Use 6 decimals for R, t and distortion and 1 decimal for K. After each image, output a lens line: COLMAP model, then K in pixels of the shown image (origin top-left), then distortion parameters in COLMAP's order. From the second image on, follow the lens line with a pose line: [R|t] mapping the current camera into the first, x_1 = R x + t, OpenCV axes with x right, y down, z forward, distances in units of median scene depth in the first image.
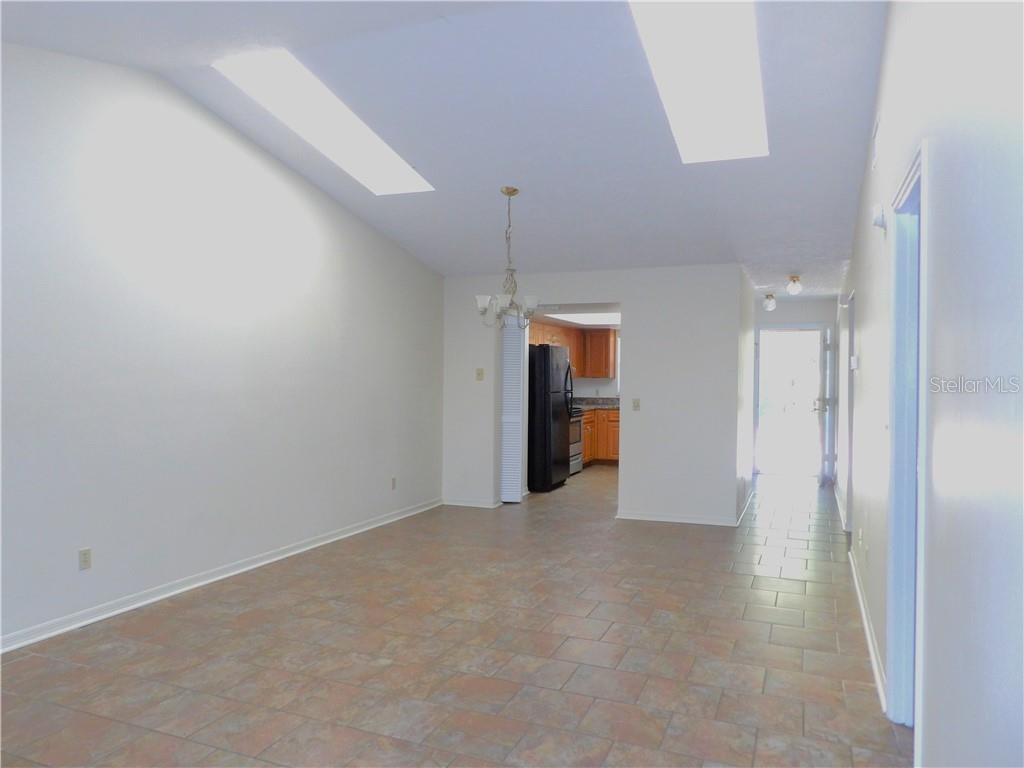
lens RADIAL K [[733.1, 0, 512.0], [0, 733.1, 384.0], [0, 0, 1]] dist [-0.019270, 0.010073]
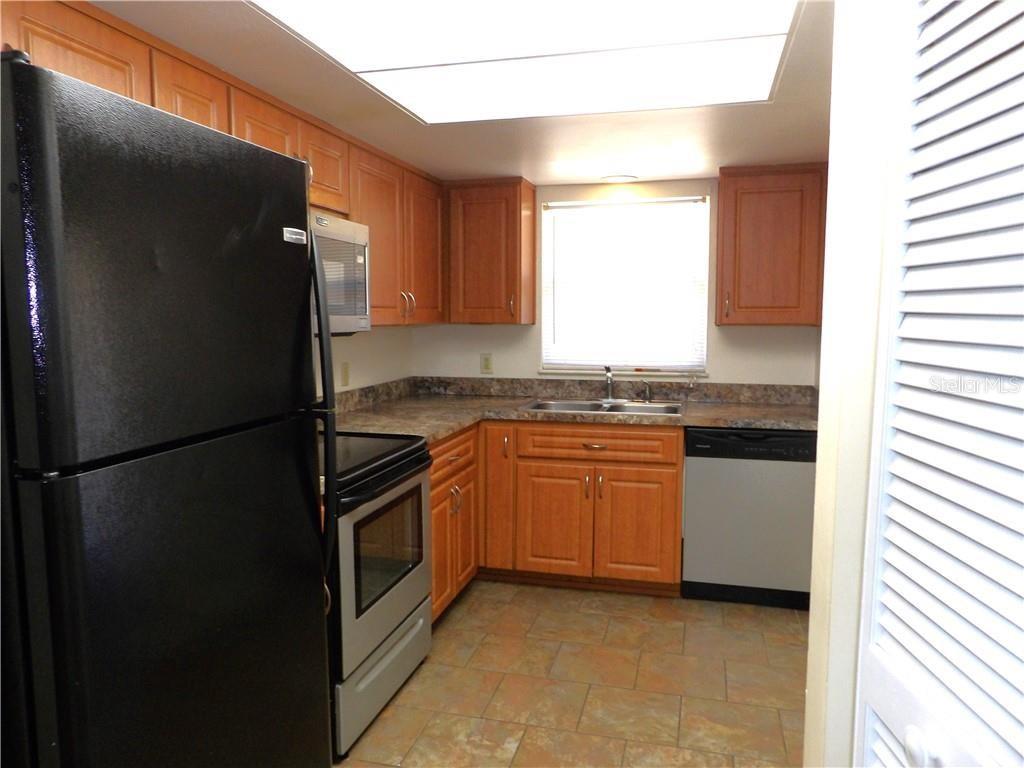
lens RADIAL K [[749.4, 0, 512.0], [0, 749.4, 384.0], [0, 0, 1]] dist [-0.019974, 0.002204]
pose [[0.990772, -0.023280, 0.133525, 0.225909], [0.012254, 0.996490, 0.082809, -0.025528], [-0.134984, -0.080408, 0.987580, 1.798285]]
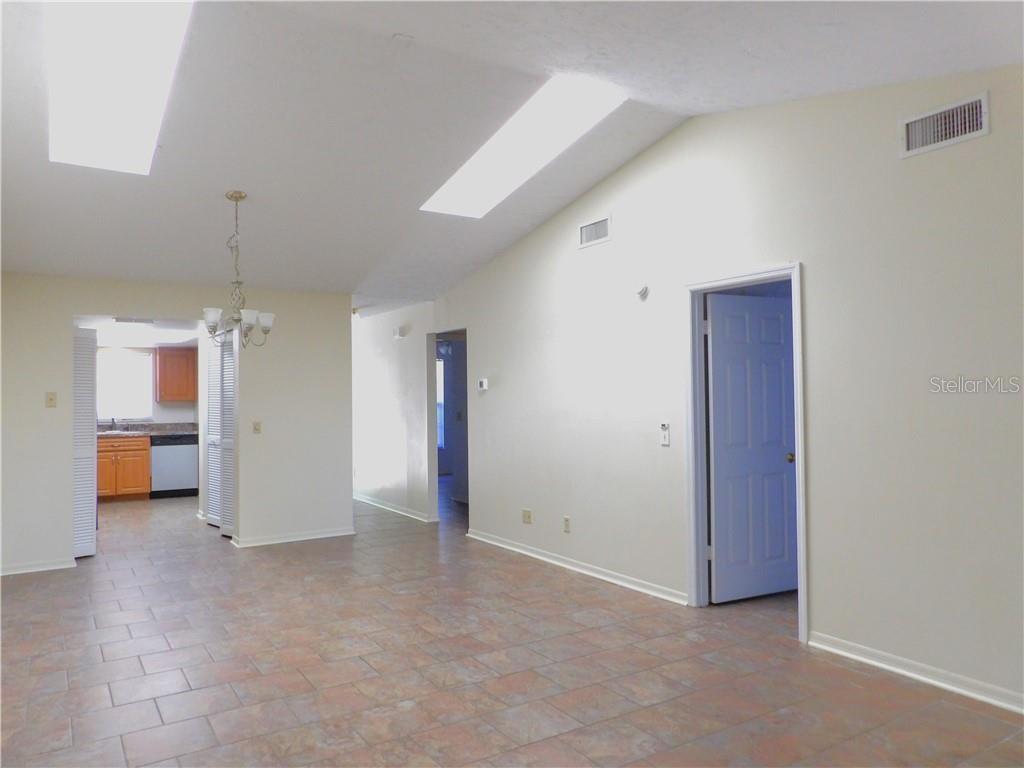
lens RADIAL K [[719.4, 0, 512.0], [0, 719.4, 384.0], [0, 0, 1]] dist [-0.049784, 0.035332]
pose [[0.570402, -0.002133, 0.821363, -0.709614], [0.024452, 0.999598, -0.014385, -0.013008], [-0.821002, 0.028289, 0.570224, 0.294909]]
